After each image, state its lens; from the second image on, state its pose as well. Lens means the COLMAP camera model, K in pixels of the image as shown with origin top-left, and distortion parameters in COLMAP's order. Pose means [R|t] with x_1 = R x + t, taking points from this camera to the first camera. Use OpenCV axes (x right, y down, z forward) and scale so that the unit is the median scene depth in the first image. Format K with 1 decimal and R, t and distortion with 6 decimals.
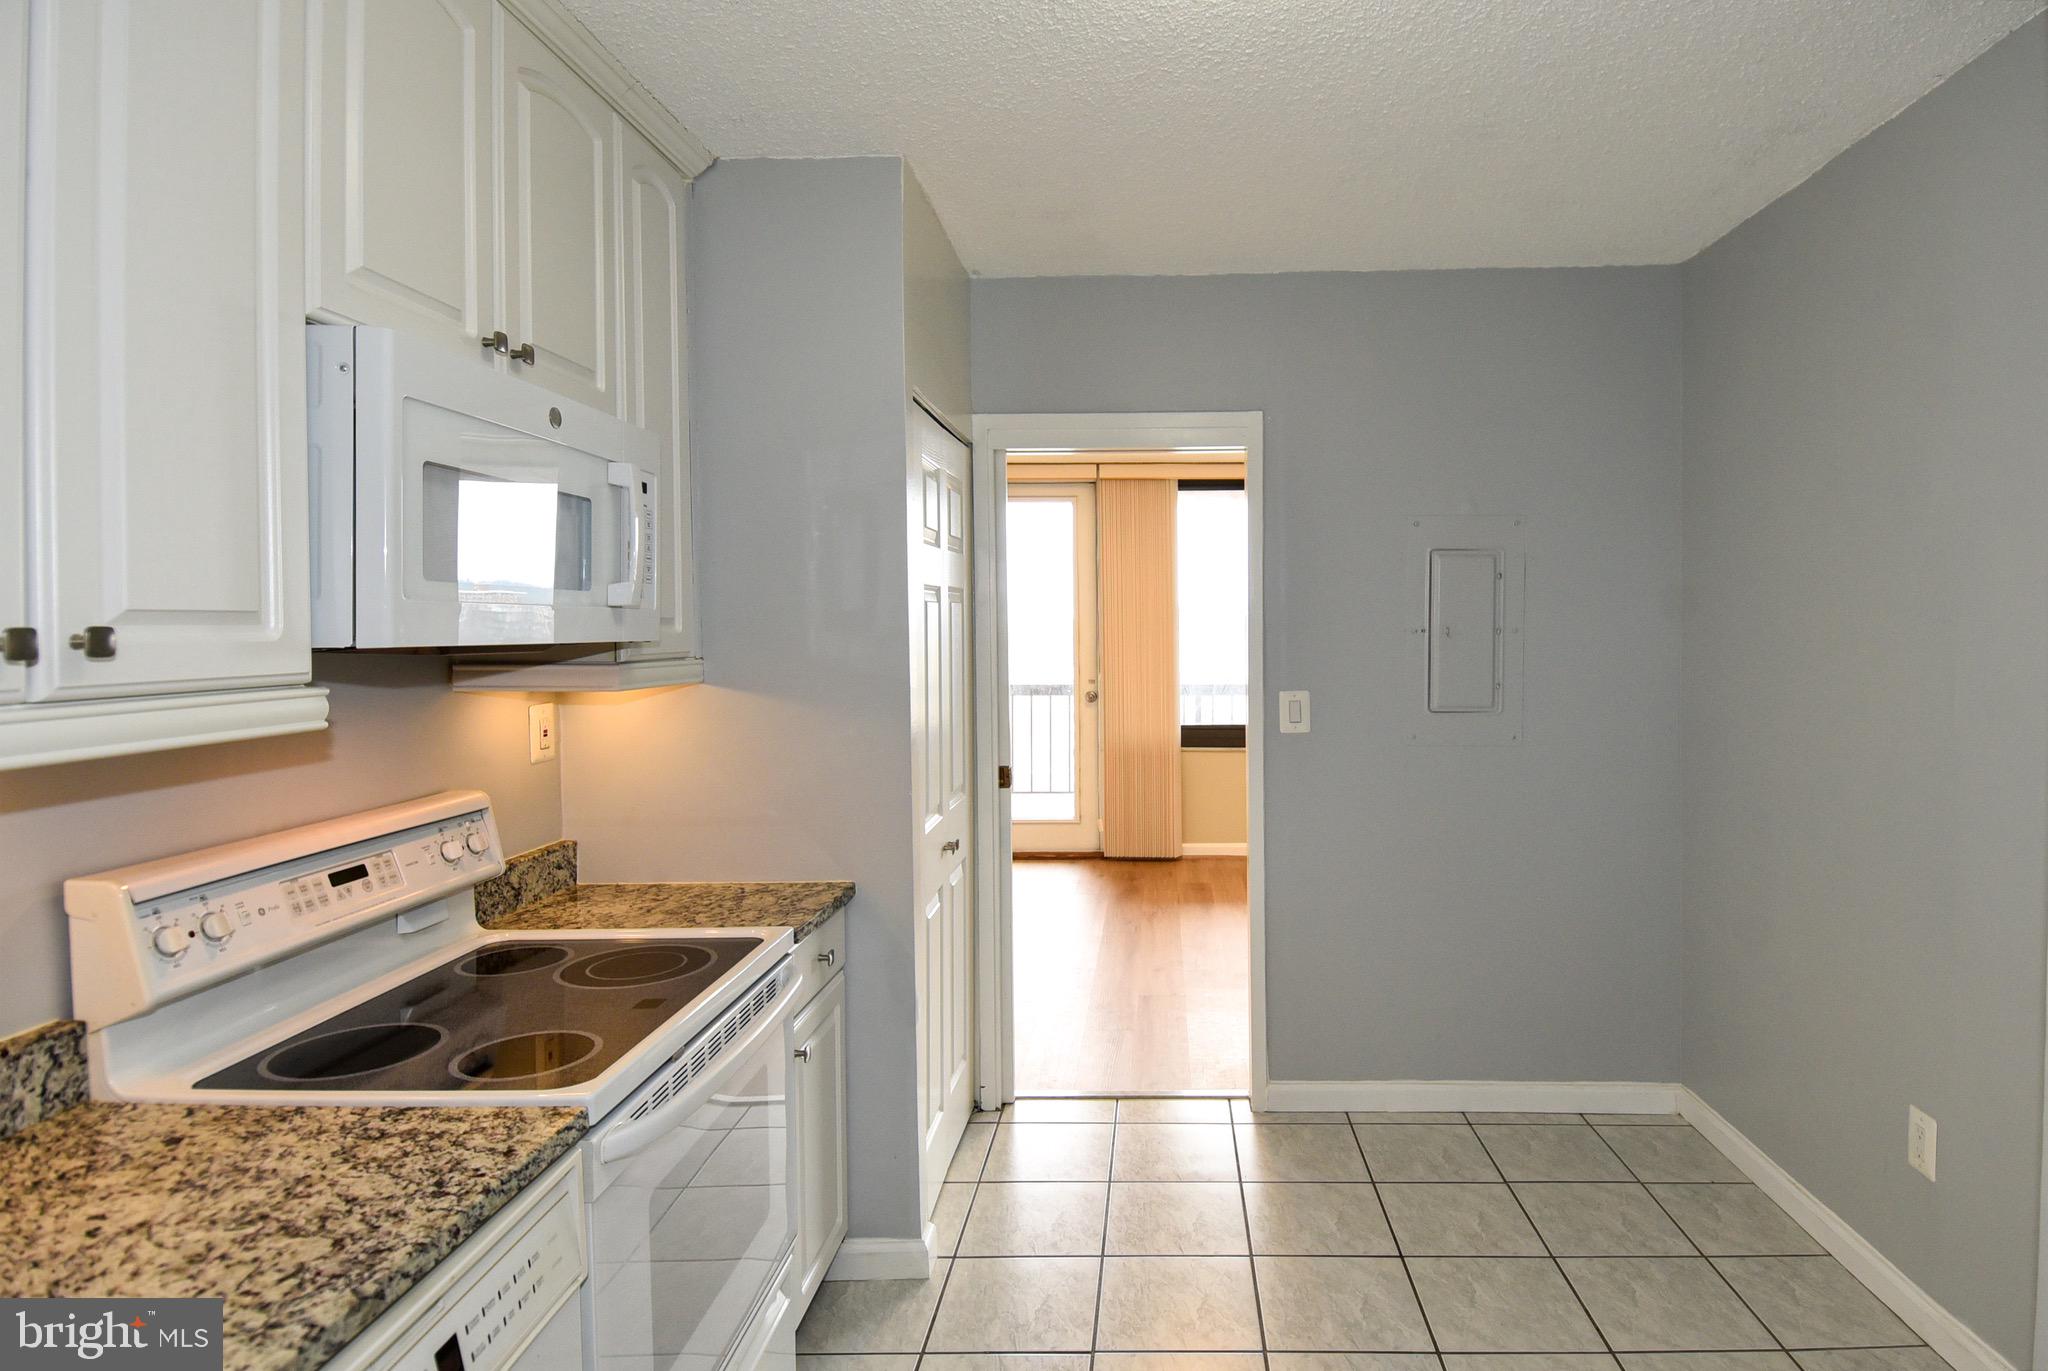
lens RADIAL K [[1058.2, 0, 1024.9], [0, 1058.2, 653.2], [0, 0, 1]] dist [0.001040, -0.024072]
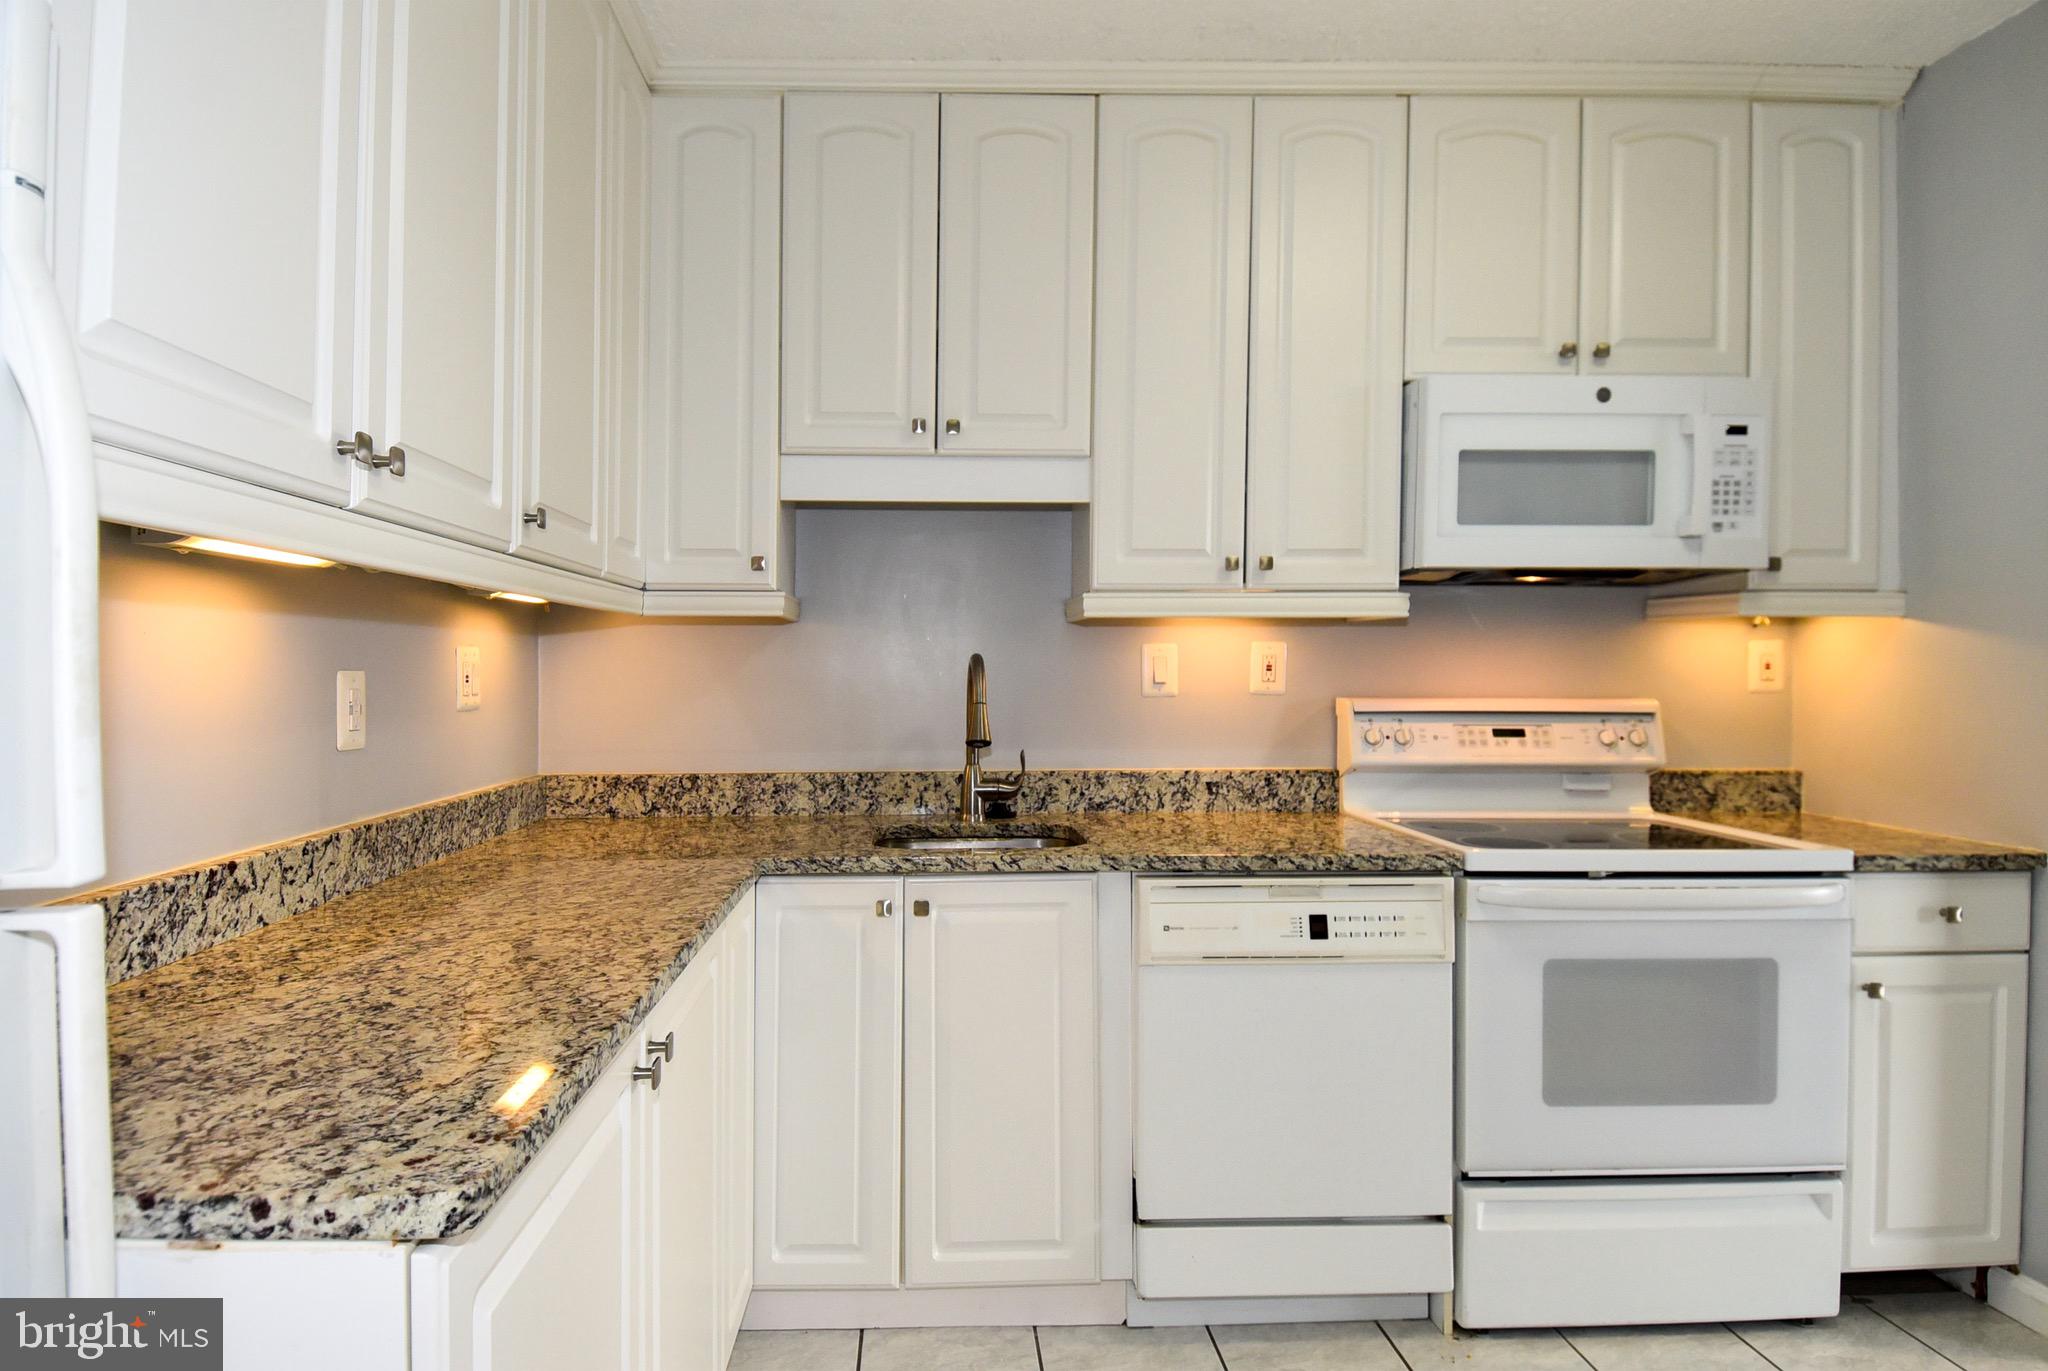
lens RADIAL K [[1124.3, 0, 1105.1], [0, 1124.3, 683.4], [0, 0, 1]] dist [0.048519, -0.043213]
pose [[0.169025, 0.021632, -0.985374, 0.891691], [-0.030338, 0.999400, 0.016736, 0.136718], [0.985145, 0.027066, 0.169580, 0.163438]]
